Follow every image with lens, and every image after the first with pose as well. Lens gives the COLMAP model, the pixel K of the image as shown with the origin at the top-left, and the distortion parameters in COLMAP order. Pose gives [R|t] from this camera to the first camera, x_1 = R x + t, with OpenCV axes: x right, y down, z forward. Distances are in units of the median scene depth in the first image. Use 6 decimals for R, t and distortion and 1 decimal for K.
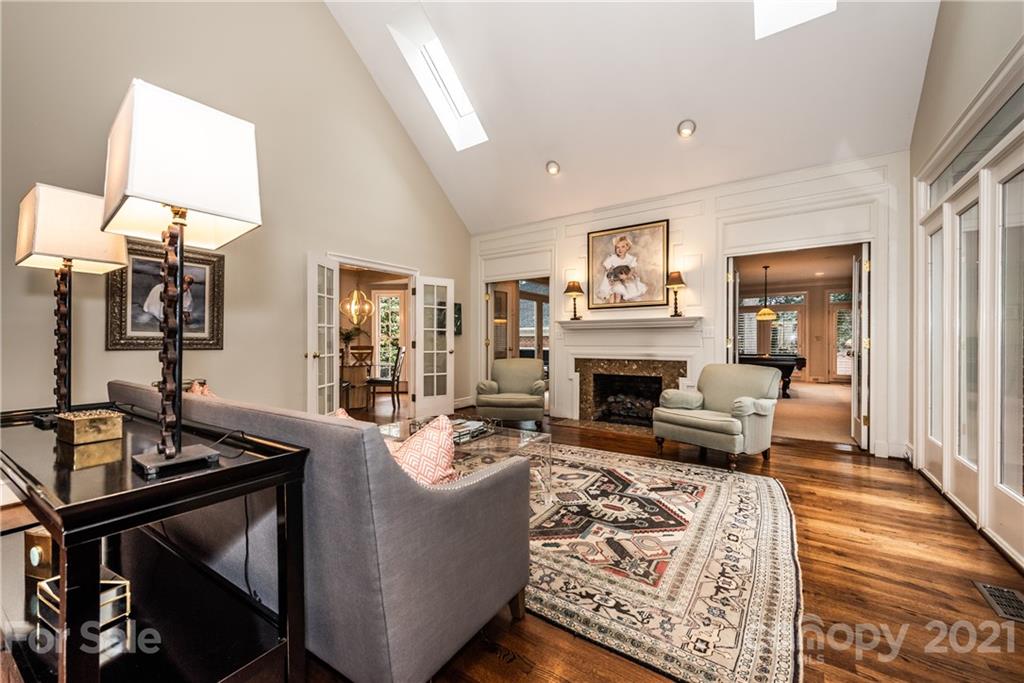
lens RADIAL K [[404.4, 0, 503.2], [0, 404.4, 341.5], [0, 0, 1]] dist [0.008811, -0.000912]
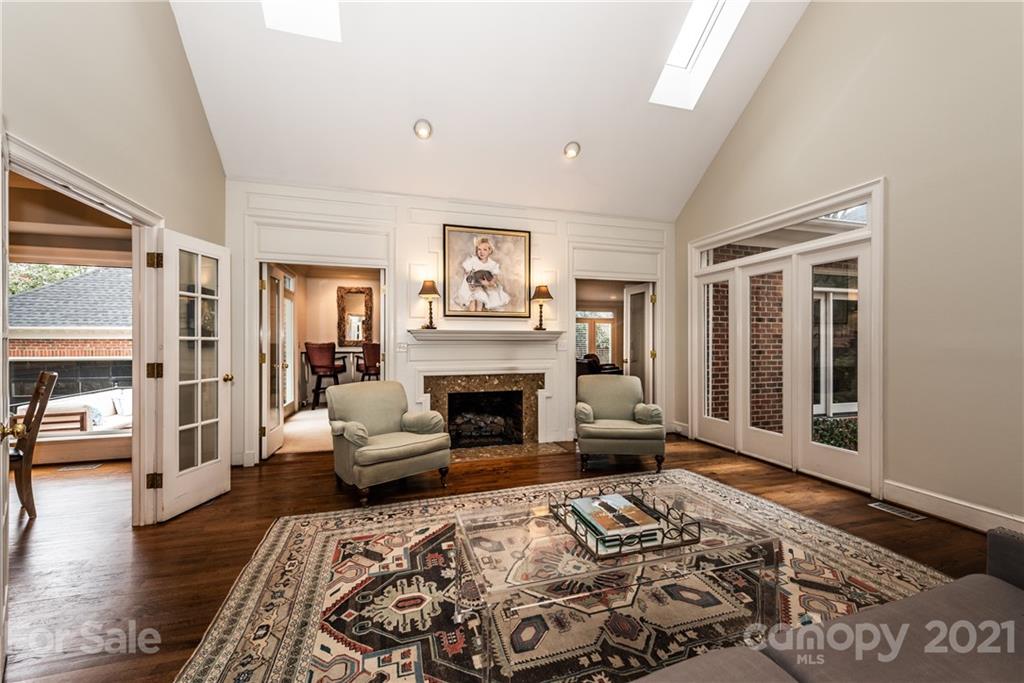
lens RADIAL K [[404.4, 0, 511.7], [0, 404.4, 341.9], [0, 0, 1]] dist [0.008811, -0.000912]
pose [[0.612327, 0.000876, 0.790604, -0.387839], [-0.000632, 1.000000, -0.000618, -0.028722], [-0.790604, -0.000122, 0.612327, 0.411595]]
